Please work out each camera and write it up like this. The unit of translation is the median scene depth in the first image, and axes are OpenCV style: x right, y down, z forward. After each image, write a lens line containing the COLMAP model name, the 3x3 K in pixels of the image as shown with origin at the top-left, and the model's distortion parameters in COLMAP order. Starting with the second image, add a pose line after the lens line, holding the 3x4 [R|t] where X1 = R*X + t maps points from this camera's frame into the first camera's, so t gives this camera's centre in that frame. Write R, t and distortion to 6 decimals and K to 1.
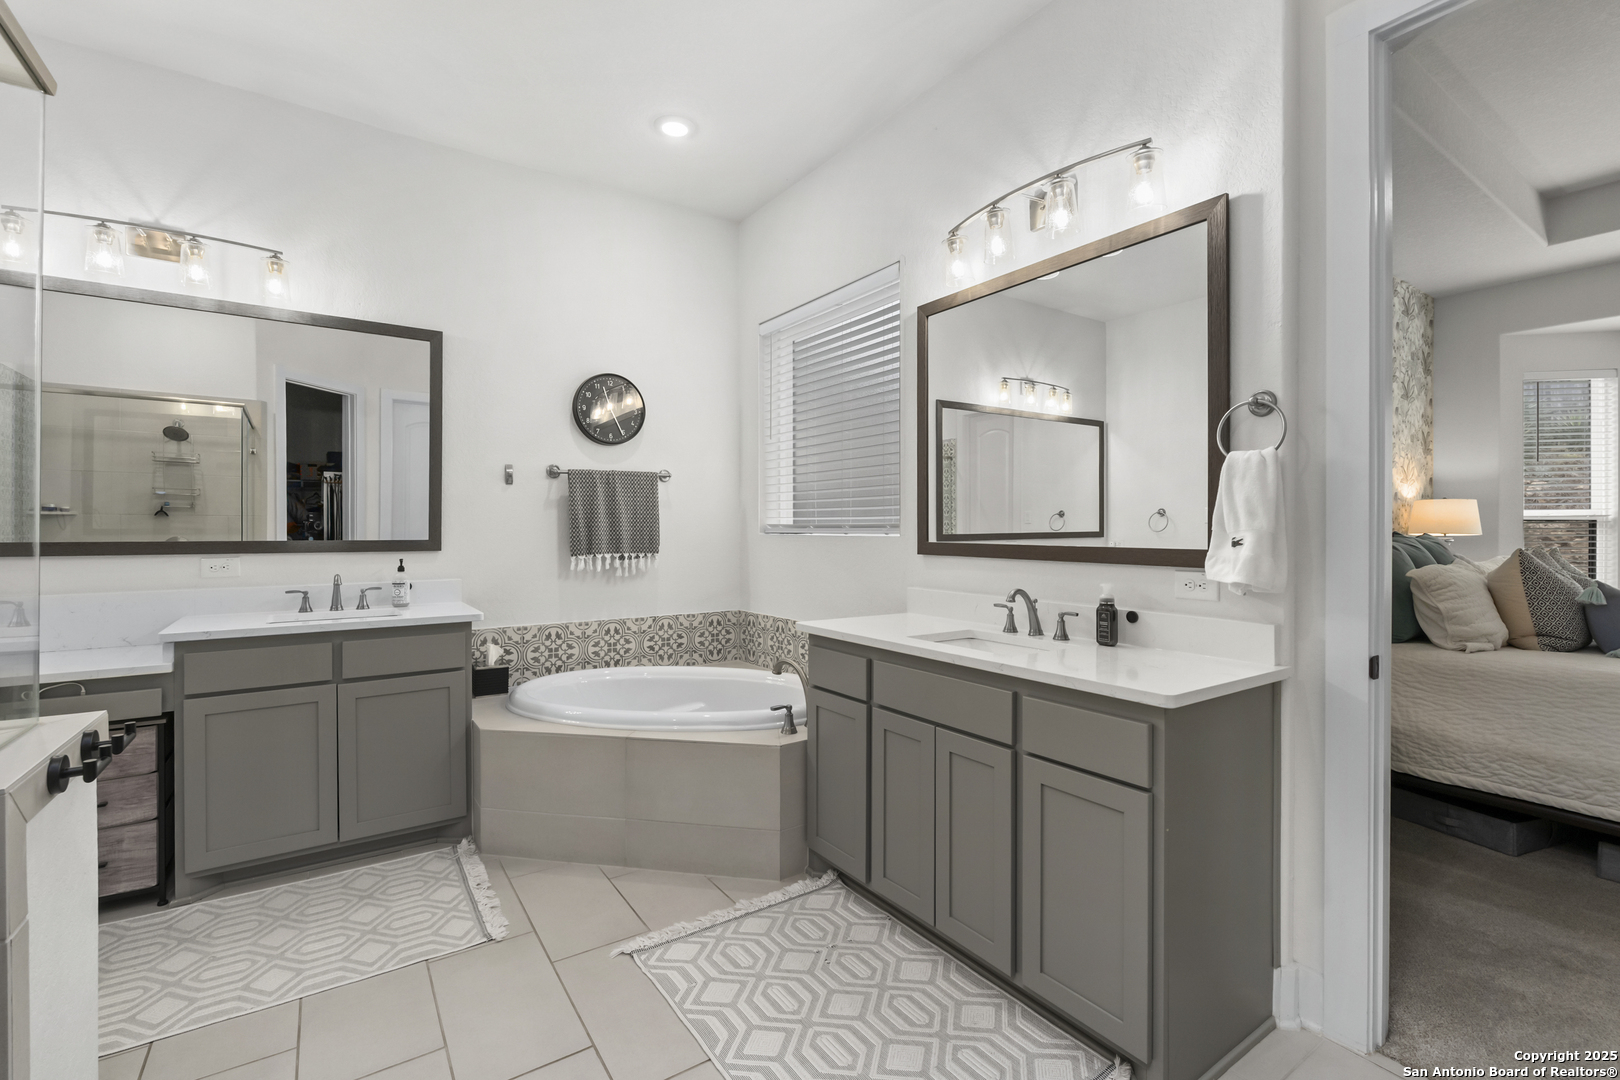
lens RADIAL K [[716.7, 0, 810.3], [0, 716.7, 527.7], [0, 0, 1]] dist [-0.006302, 0.000586]
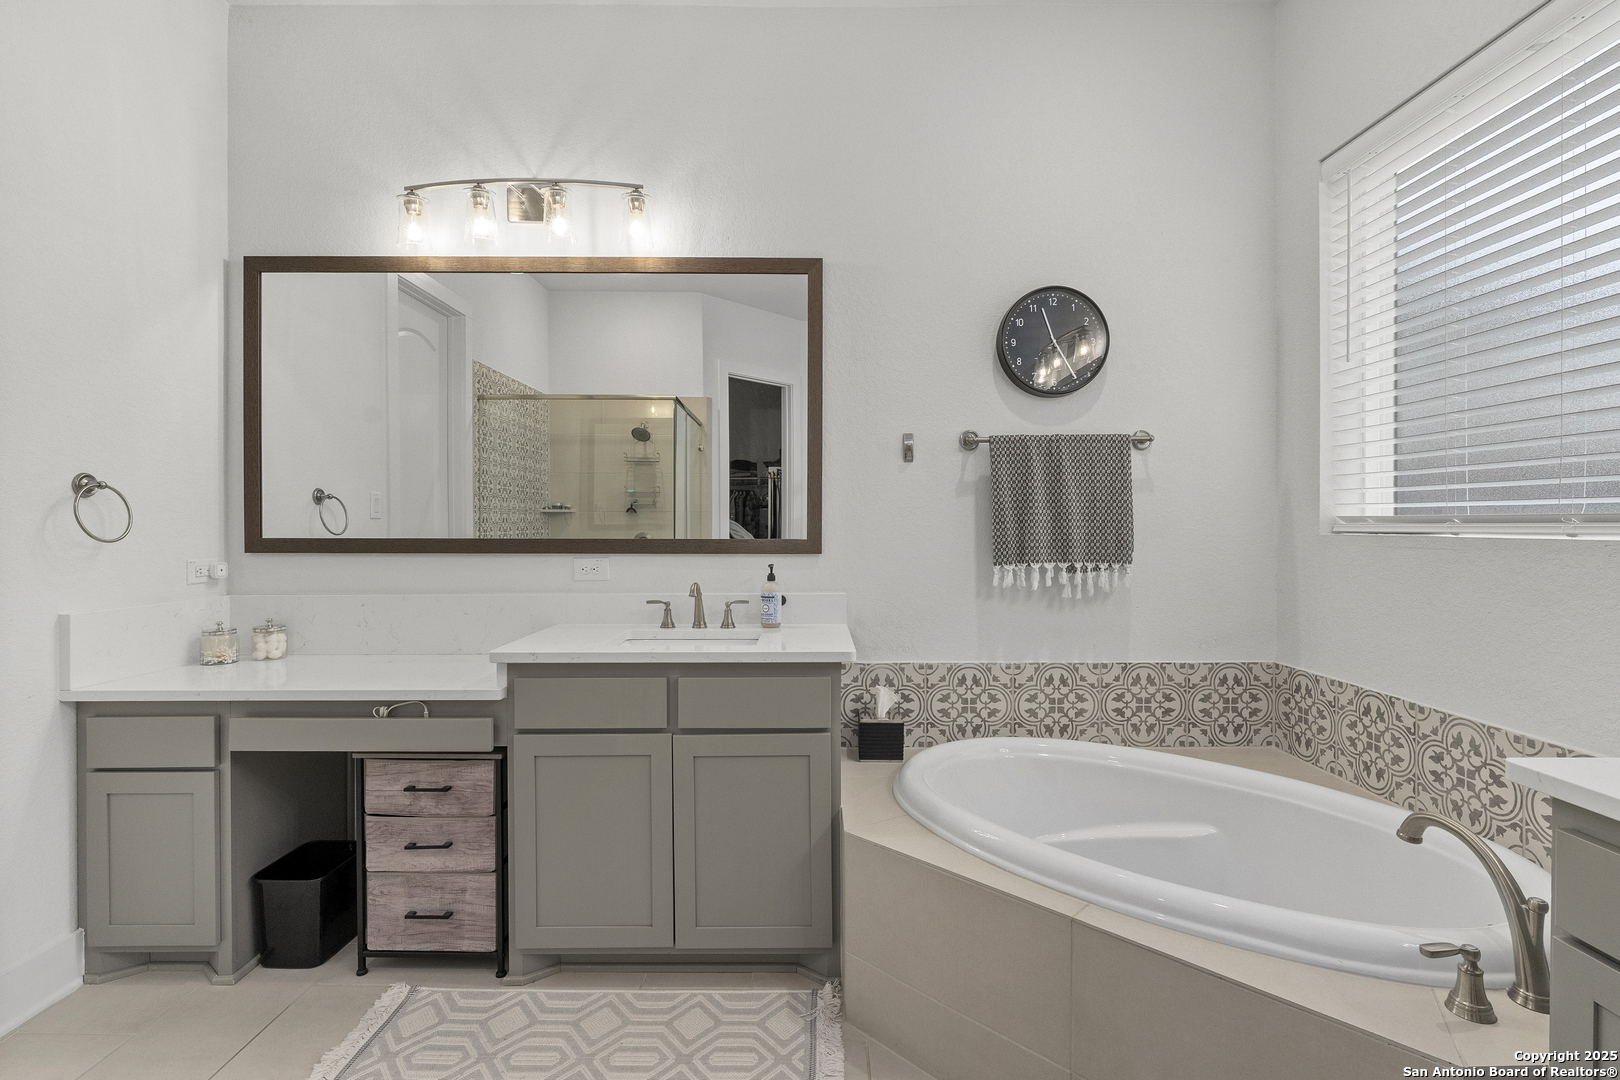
lens RADIAL K [[748.5, 0, 817.2], [0, 748.5, 527.6], [0, 0, 1]] dist [-0.005769, 0.001029]
pose [[0.826349, 0.001825, -0.563155, -0.089590], [0.000819, 0.999990, 0.004443, 0.001631], [0.563158, -0.004133, 0.826339, 0.385579]]
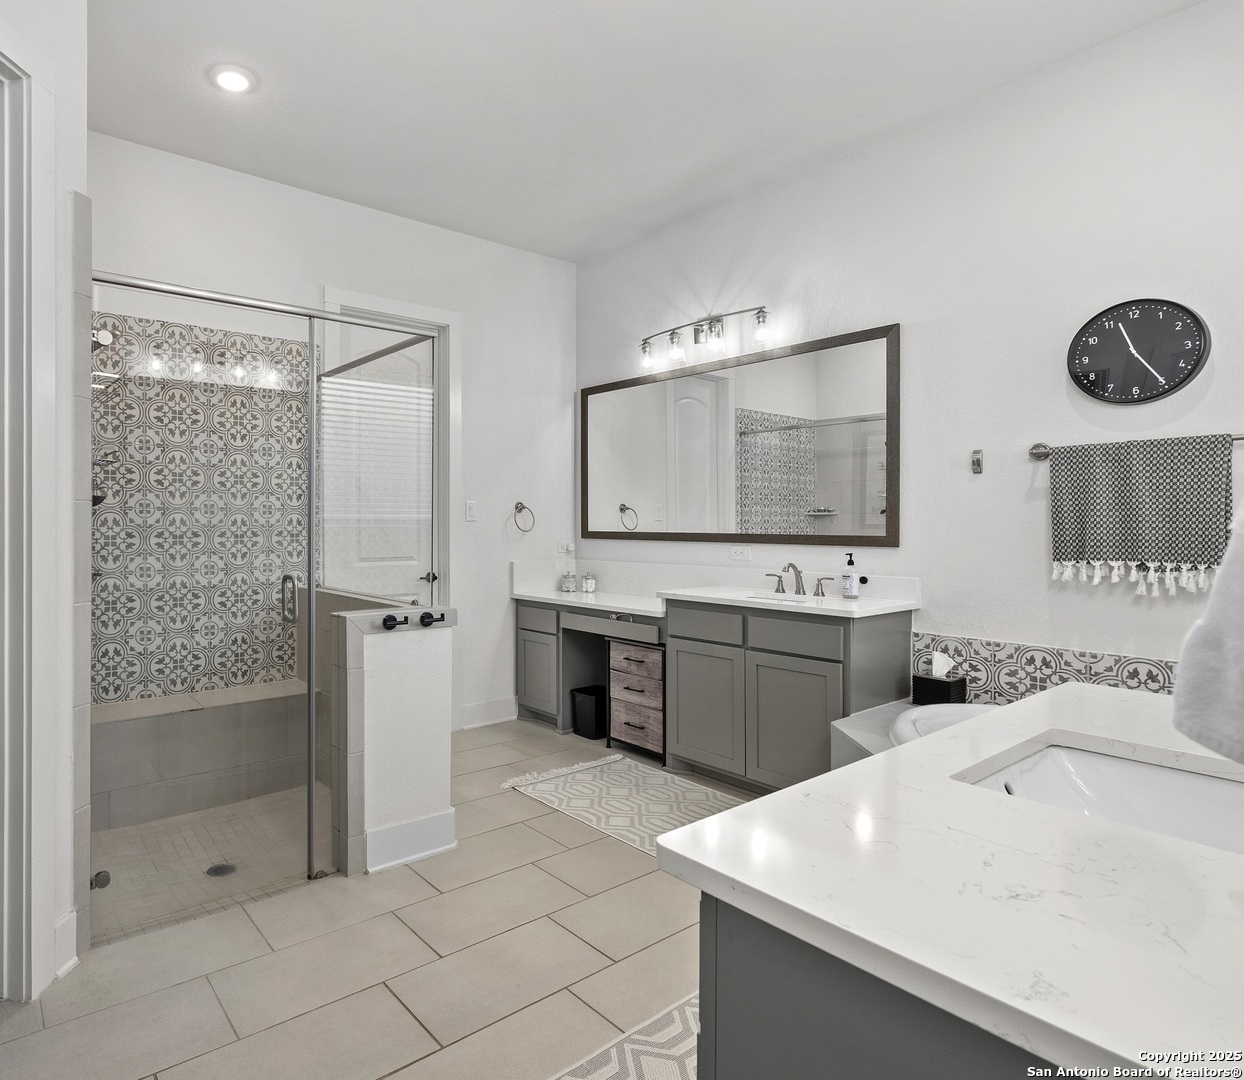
lens RADIAL K [[710.9, 0, 433.1], [0, 710.9, 523.9], [0, 0, 1]] dist [-0.007786, -0.000737]
pose [[-0.016216, 0.000009, -0.999869, 0.500582], [-0.001474, 0.999999, 0.000033, 0.001464], [0.999867, 0.001475, -0.016216, 0.411832]]
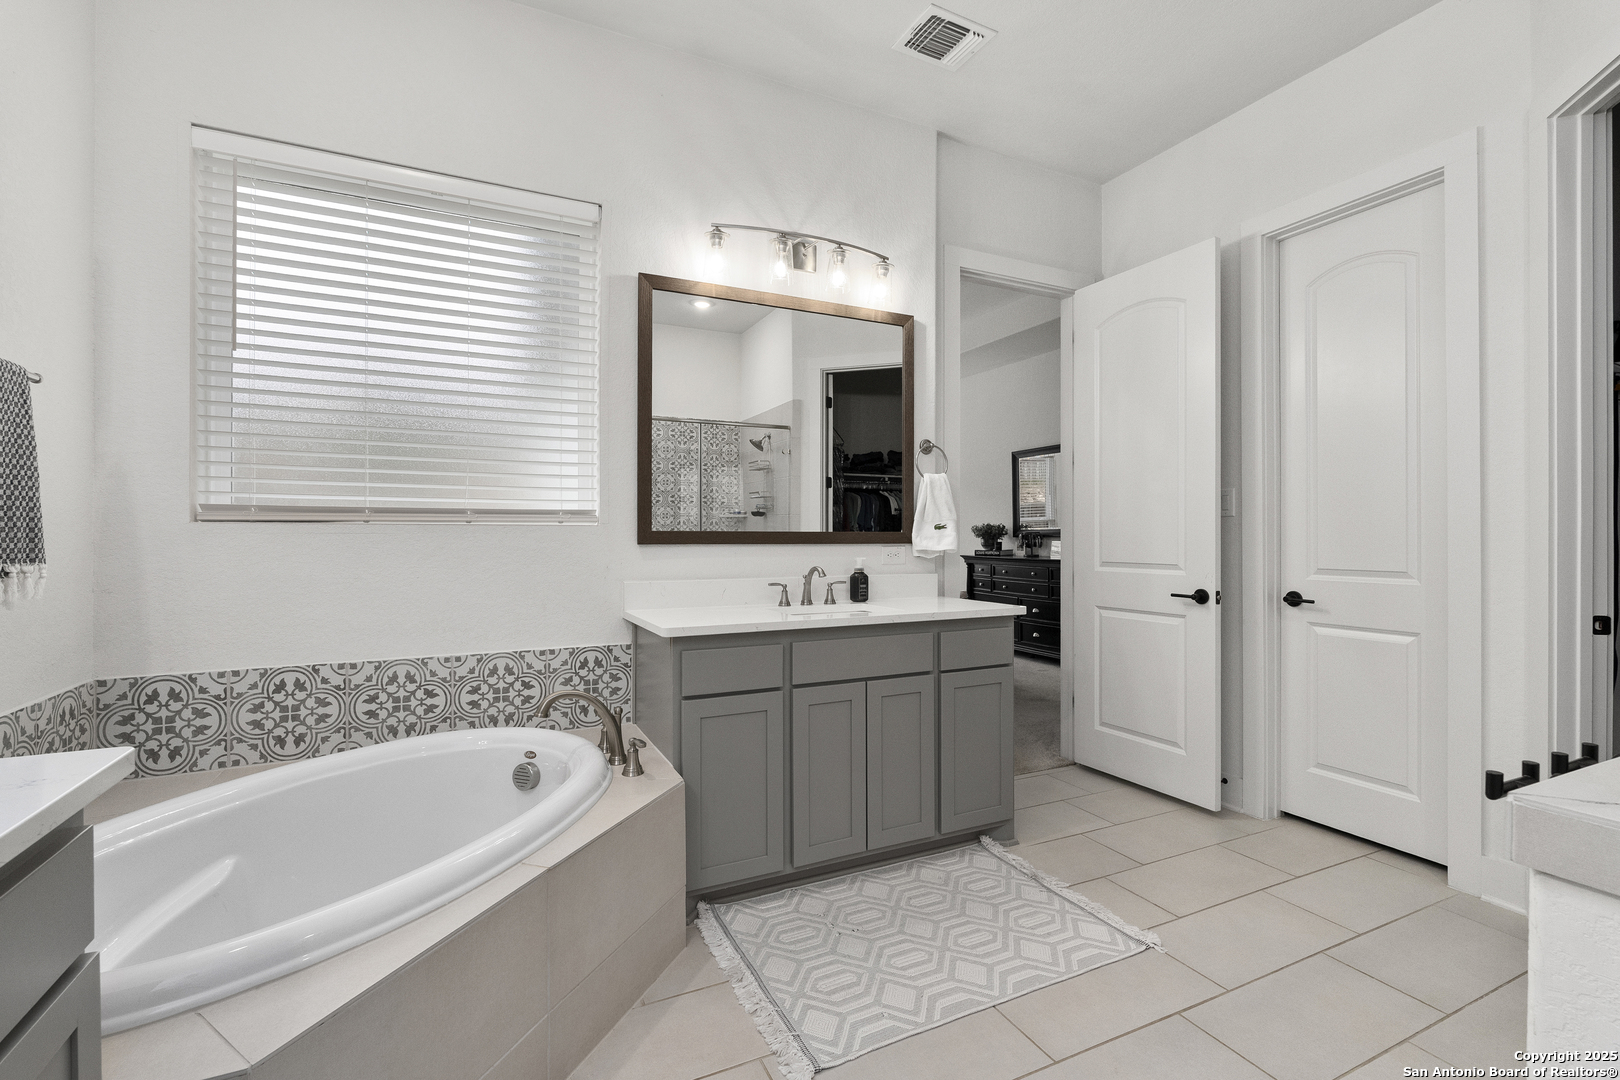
lens RADIAL K [[716.7, 0, 817.0], [0, 716.7, 534.4], [0, 0, 1]] dist [-0.006302, 0.000586]
pose [[0.147647, -0.001840, 0.989038, -0.688522], [-0.001543, 0.999997, 0.002090, 0.021344], [-0.989039, -0.001834, 0.147643, 0.616853]]
